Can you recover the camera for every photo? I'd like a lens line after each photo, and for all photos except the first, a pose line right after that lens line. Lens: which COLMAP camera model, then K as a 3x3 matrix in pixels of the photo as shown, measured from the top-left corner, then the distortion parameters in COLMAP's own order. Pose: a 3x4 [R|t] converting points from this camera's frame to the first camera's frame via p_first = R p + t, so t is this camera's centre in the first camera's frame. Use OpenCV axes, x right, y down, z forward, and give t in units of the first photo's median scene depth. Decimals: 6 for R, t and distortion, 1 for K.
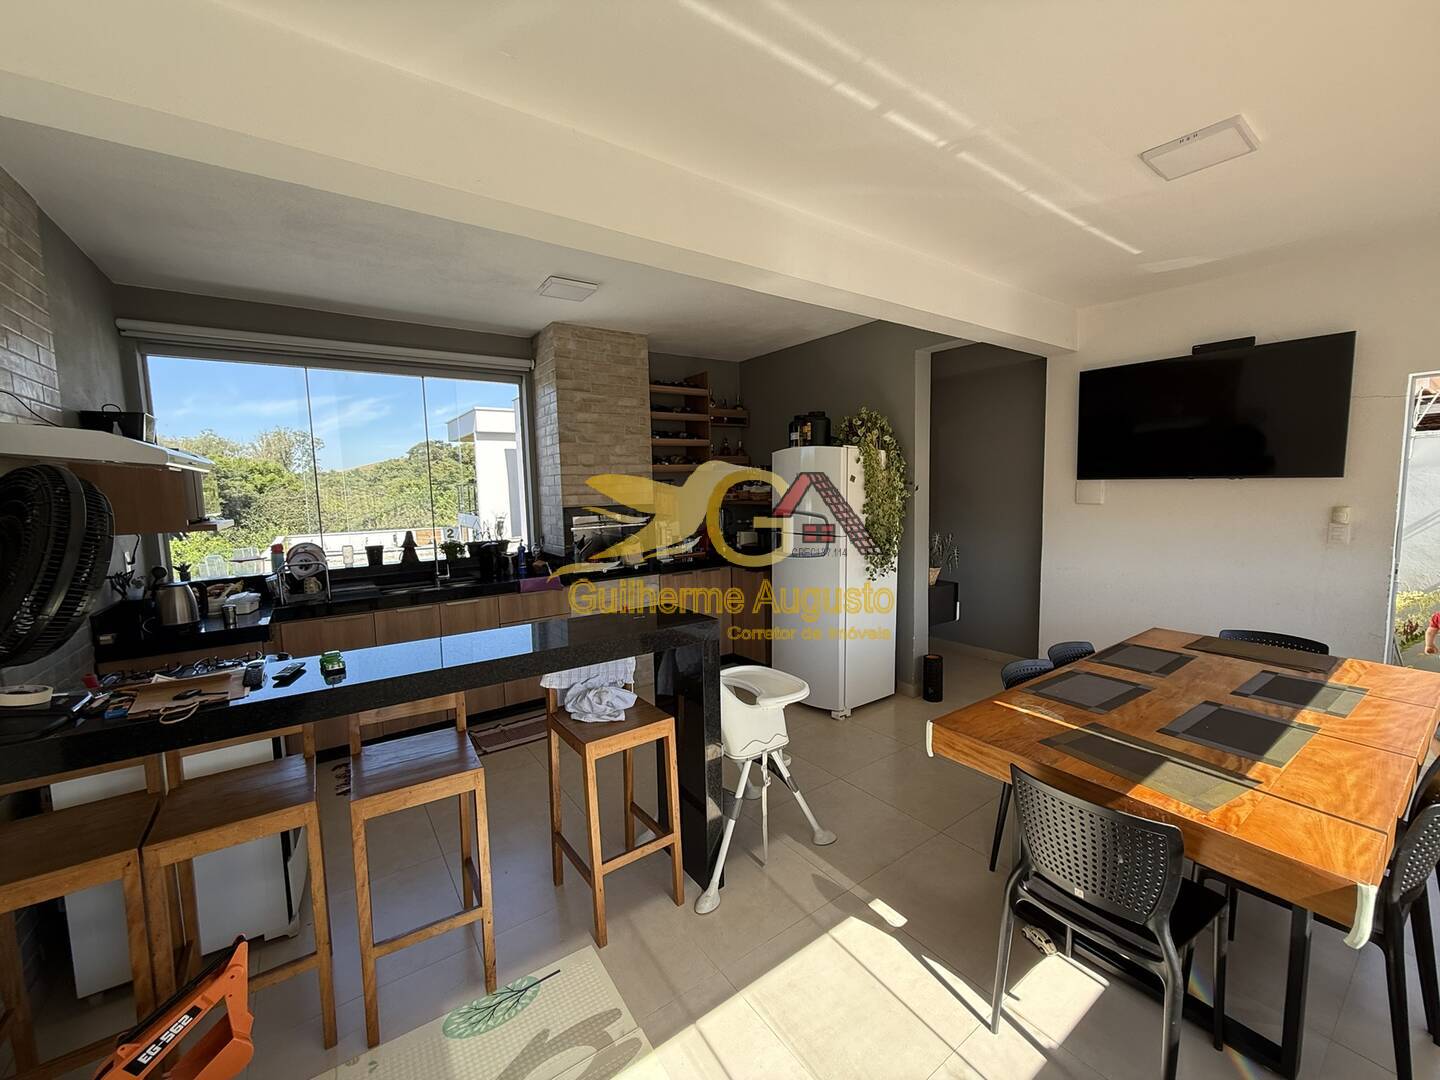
lens RADIAL K [[572.1, 0, 723.6], [0, 572.1, 540.1], [0, 0, 1]] dist [0.003498, -0.000568]
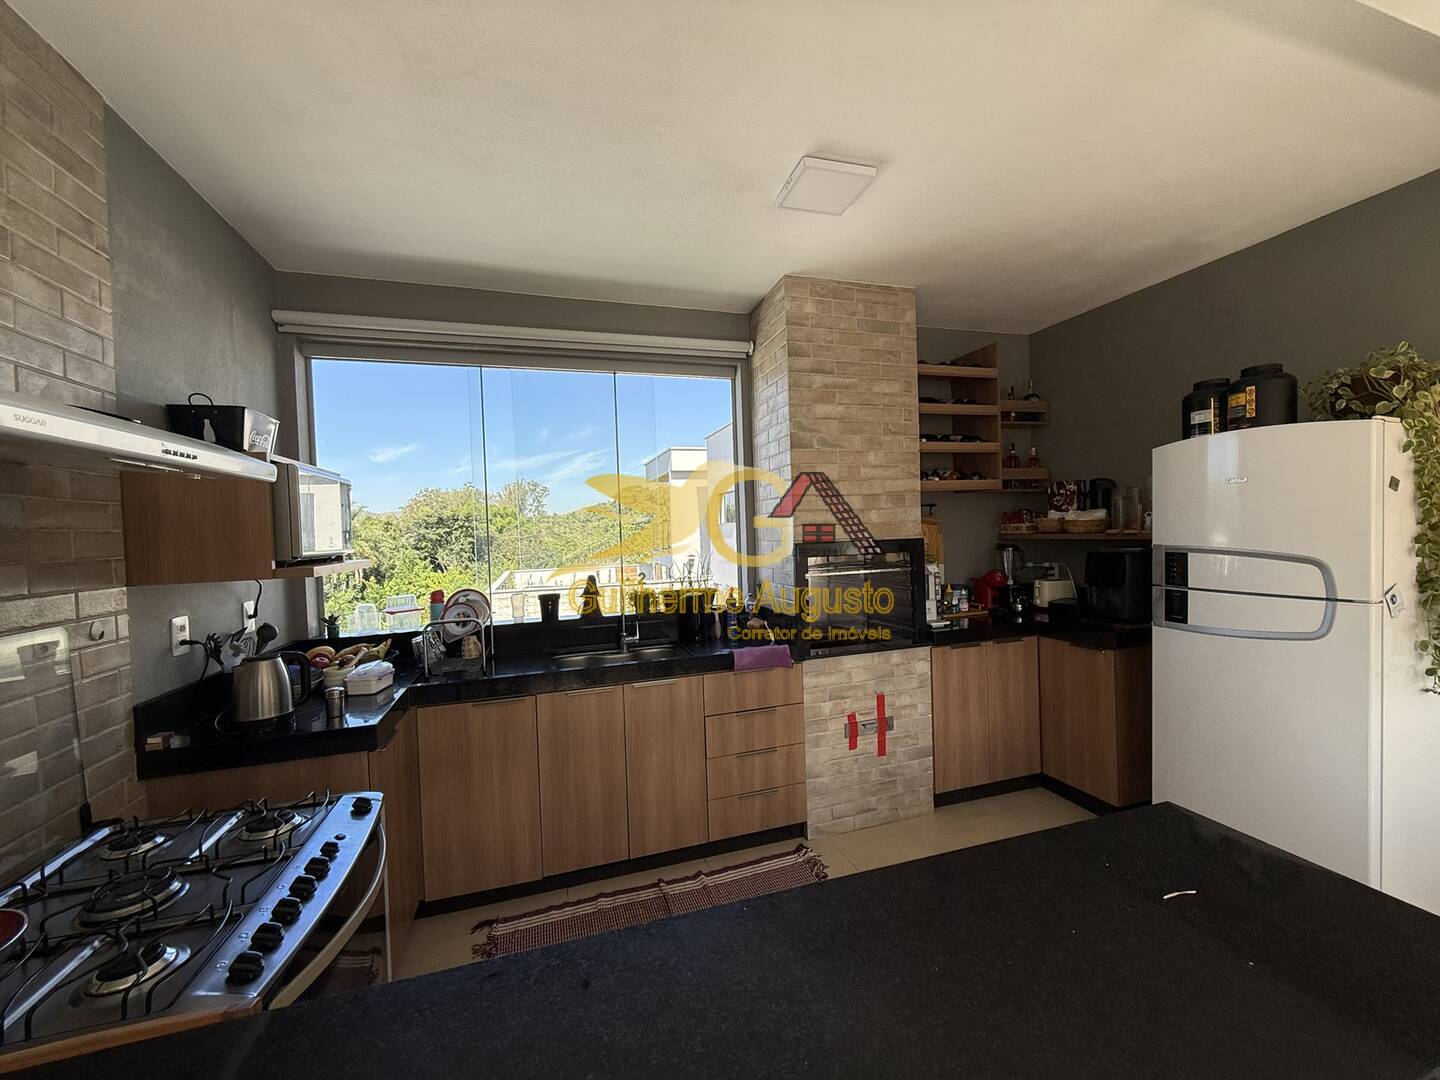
lens RADIAL K [[572.1, 0, 730.3], [0, 572.1, 538.7], [0, 0, 1]] dist [0.003498, -0.000568]
pose [[0.955438, -0.002831, -0.295178, -0.152280], [-0.017574, 0.997635, -0.066453, -0.016109], [0.294668, 0.068680, 0.953128, 0.331014]]
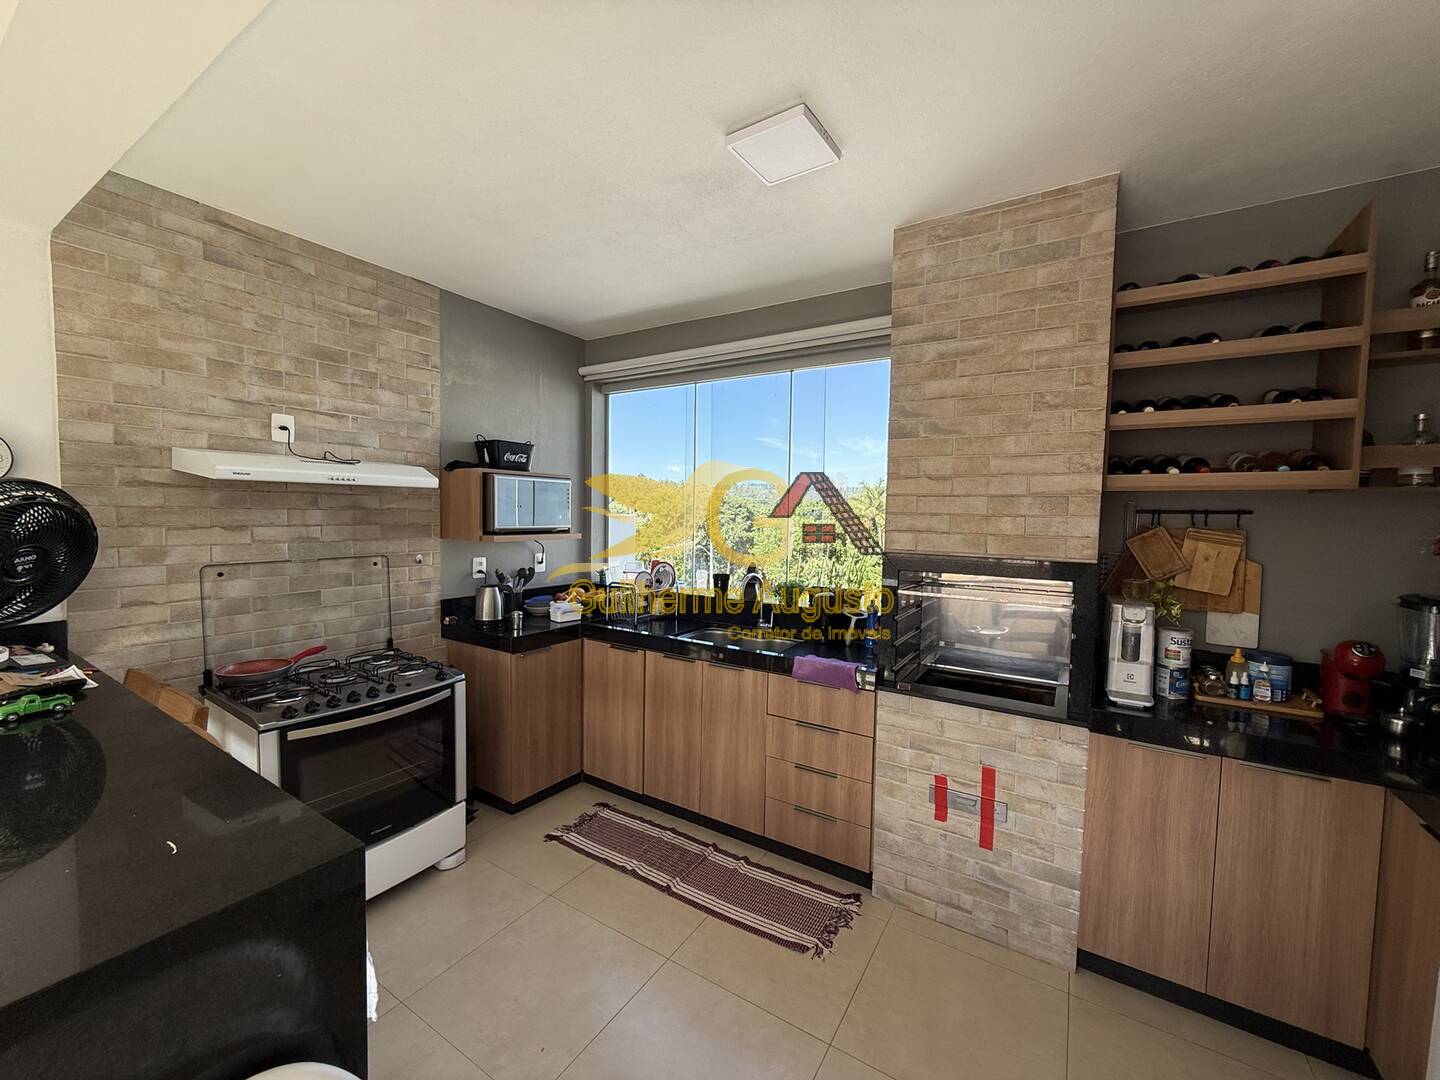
lens RADIAL K [[572.1, 0, 720.5], [0, 572.1, 540.5], [0, 0, 1]] dist [0.003498, -0.000568]
pose [[0.386497, 0.077858, -0.918998, 0.180172], [-0.116010, 0.992620, 0.035305, -0.069252], [0.914965, 0.092968, 0.392677, 0.620252]]
